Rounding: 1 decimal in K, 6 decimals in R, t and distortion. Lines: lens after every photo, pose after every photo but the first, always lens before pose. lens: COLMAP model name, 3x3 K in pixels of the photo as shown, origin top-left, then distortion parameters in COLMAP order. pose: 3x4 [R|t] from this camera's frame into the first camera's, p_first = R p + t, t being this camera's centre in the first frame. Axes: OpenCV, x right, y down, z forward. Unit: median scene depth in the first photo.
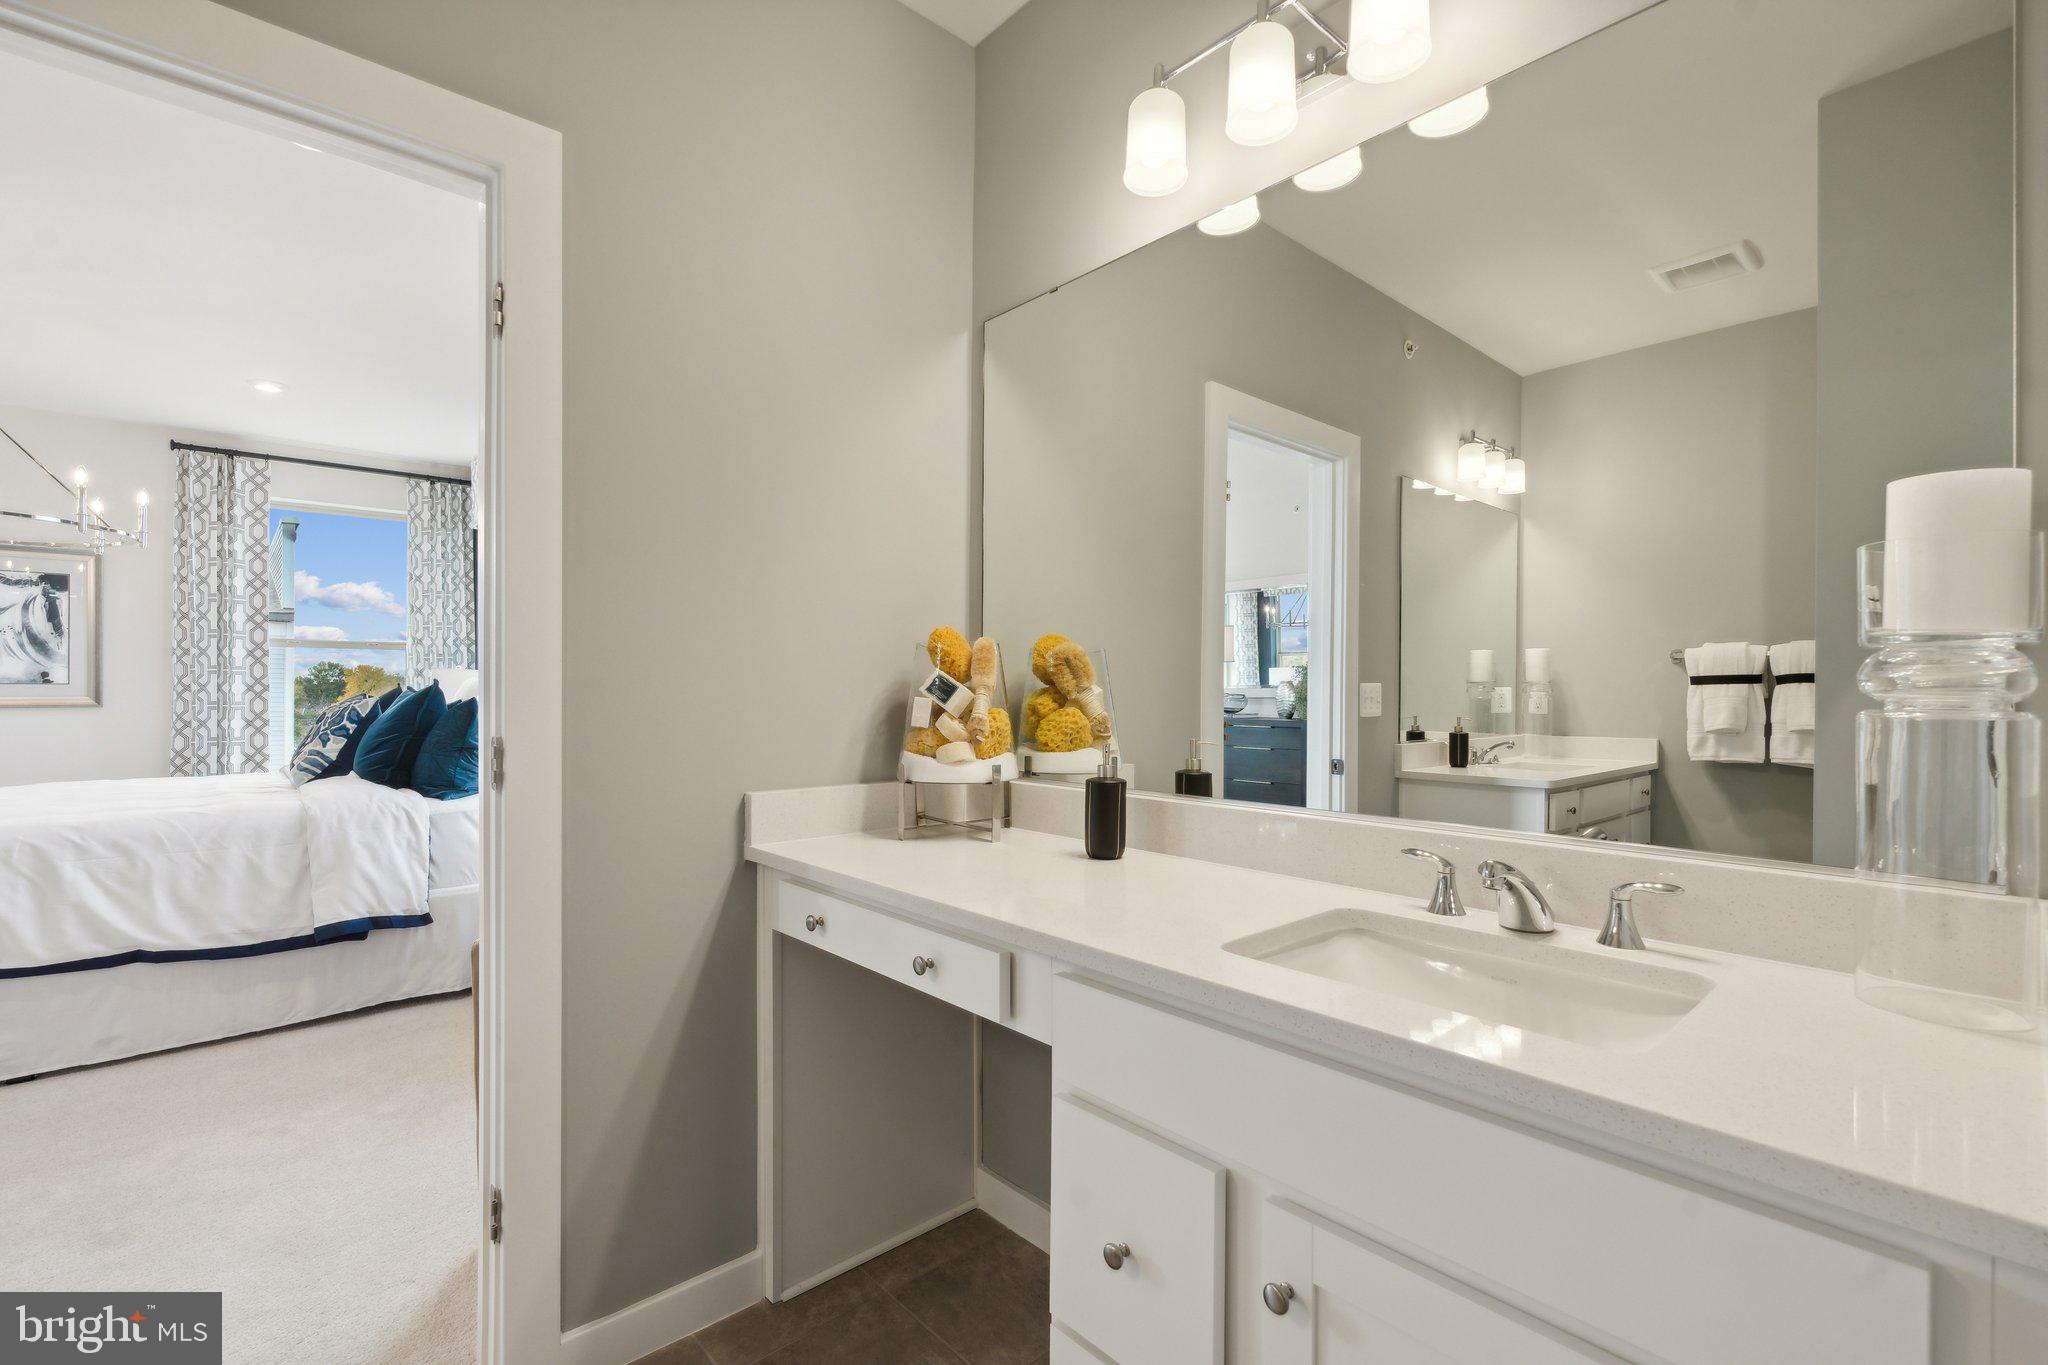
lens RADIAL K [[924.5, 0, 1006.2], [0, 924.5, 673.7], [0, 0, 1]] dist [0.000019, -0.000369]
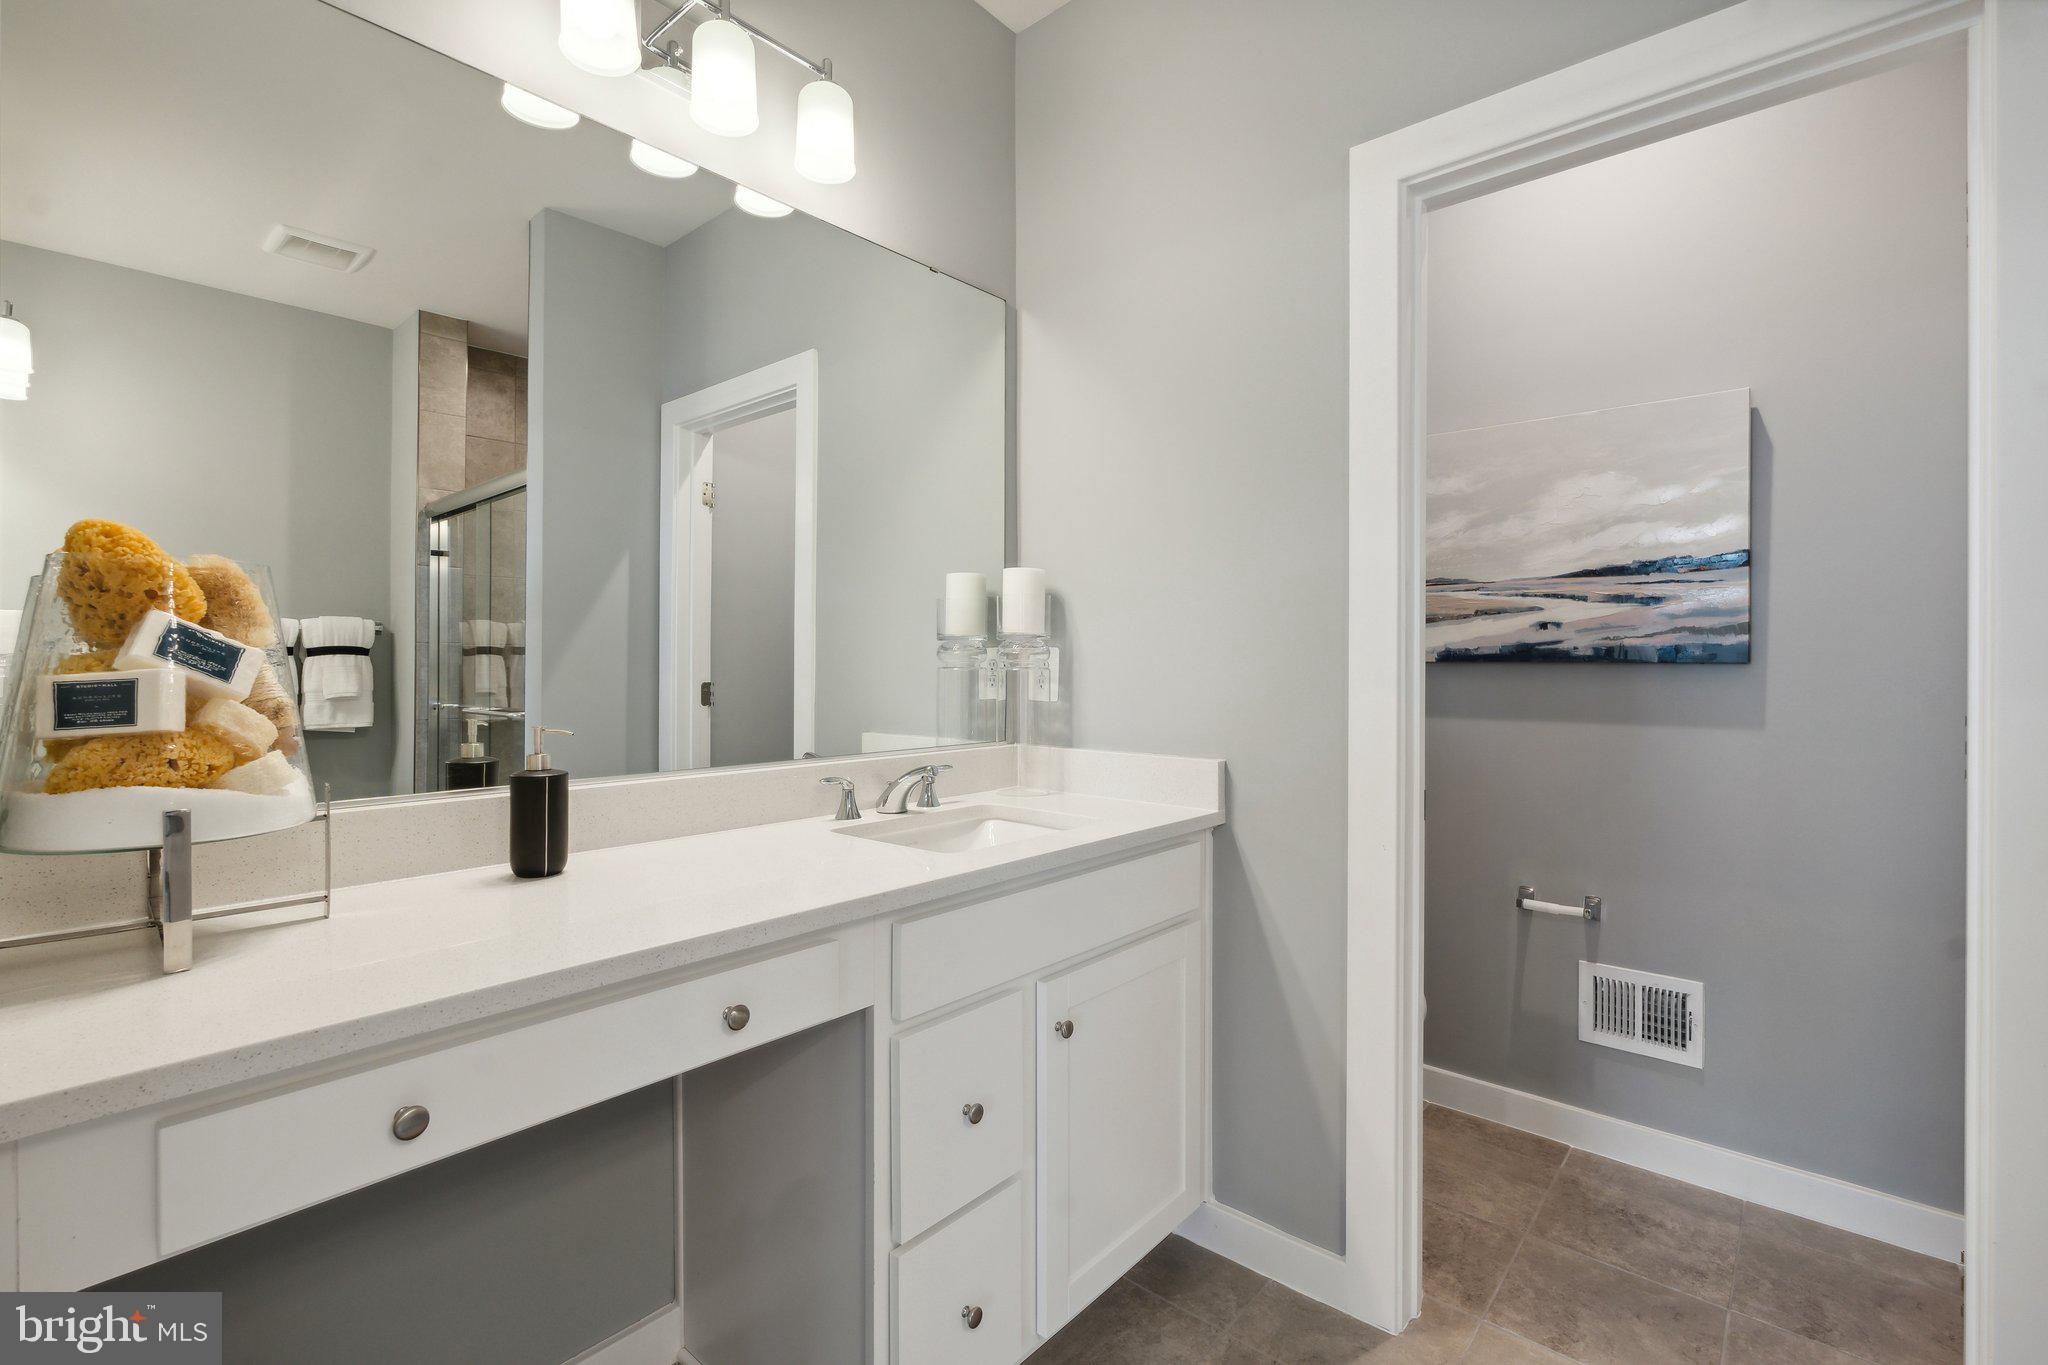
lens RADIAL K [[924.5, 0, 1006.2], [0, 924.5, 673.7], [0, 0, 1]] dist [0.000019, -0.000369]
pose [[-0.132548, -0.009916, 0.991127, -0.626068], [-0.019393, 0.999784, 0.007409, 0.015550], [-0.990987, -0.018239, -0.132711, 0.633372]]
